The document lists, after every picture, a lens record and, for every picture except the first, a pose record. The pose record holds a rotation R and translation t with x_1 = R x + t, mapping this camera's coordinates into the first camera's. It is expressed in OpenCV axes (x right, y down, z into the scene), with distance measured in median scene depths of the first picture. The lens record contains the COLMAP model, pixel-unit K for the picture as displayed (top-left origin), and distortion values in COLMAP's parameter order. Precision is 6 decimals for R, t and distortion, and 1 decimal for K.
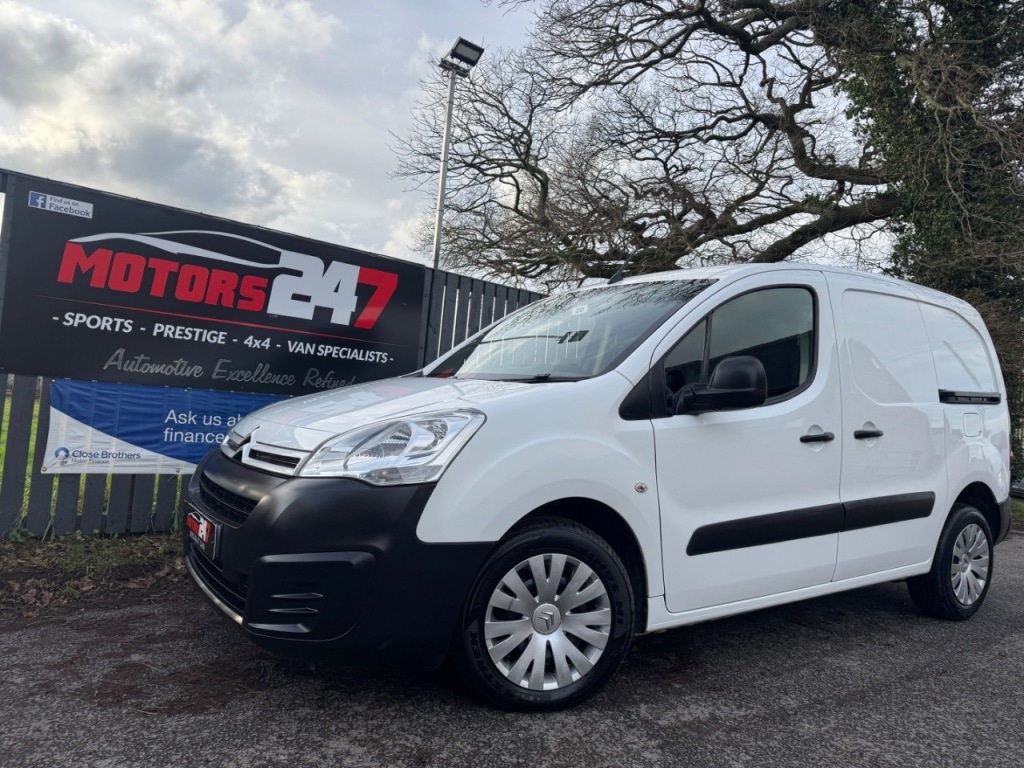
lens RADIAL K [[719.6, 0, 511.4], [0, 719.6, 385.1], [0, 0, 1]] dist [0.031716, -0.031925]
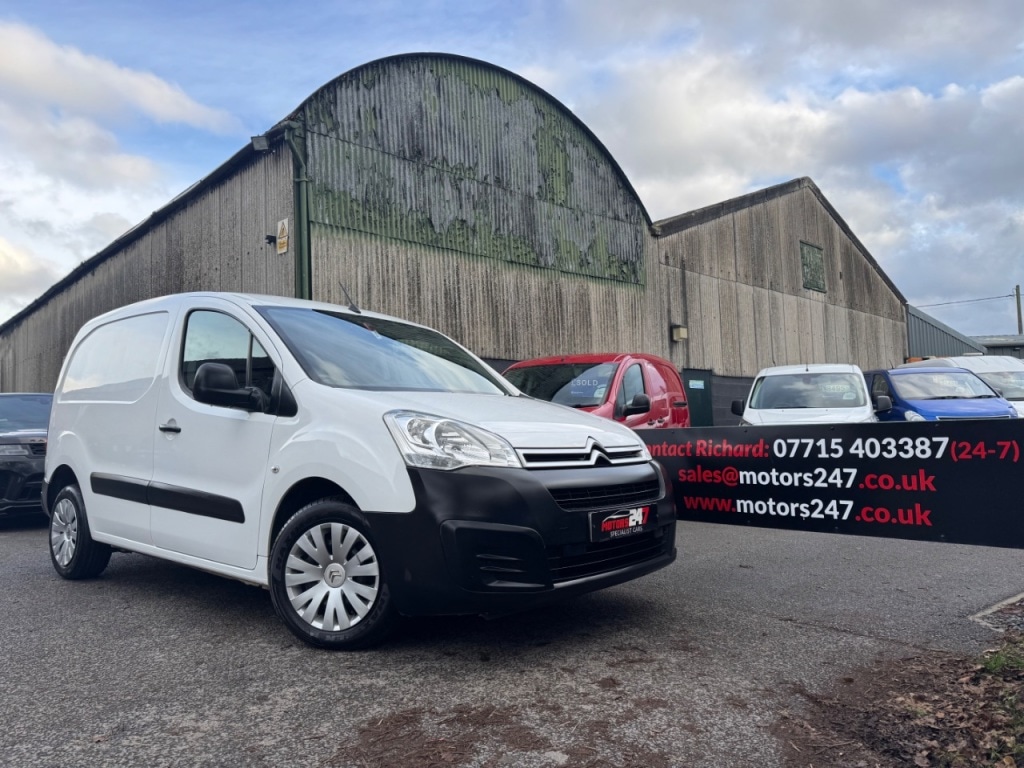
lens RADIAL K [[719.6, 0, 513.0], [0, 719.6, 384.0], [0, 0, 1]] dist [0.031716, -0.031925]
pose [[-0.926602, -0.088144, -0.365568, -0.116900], [-0.036962, 0.988782, -0.144723, 0.073662], [0.374224, -0.120588, -0.919465, 1.181117]]
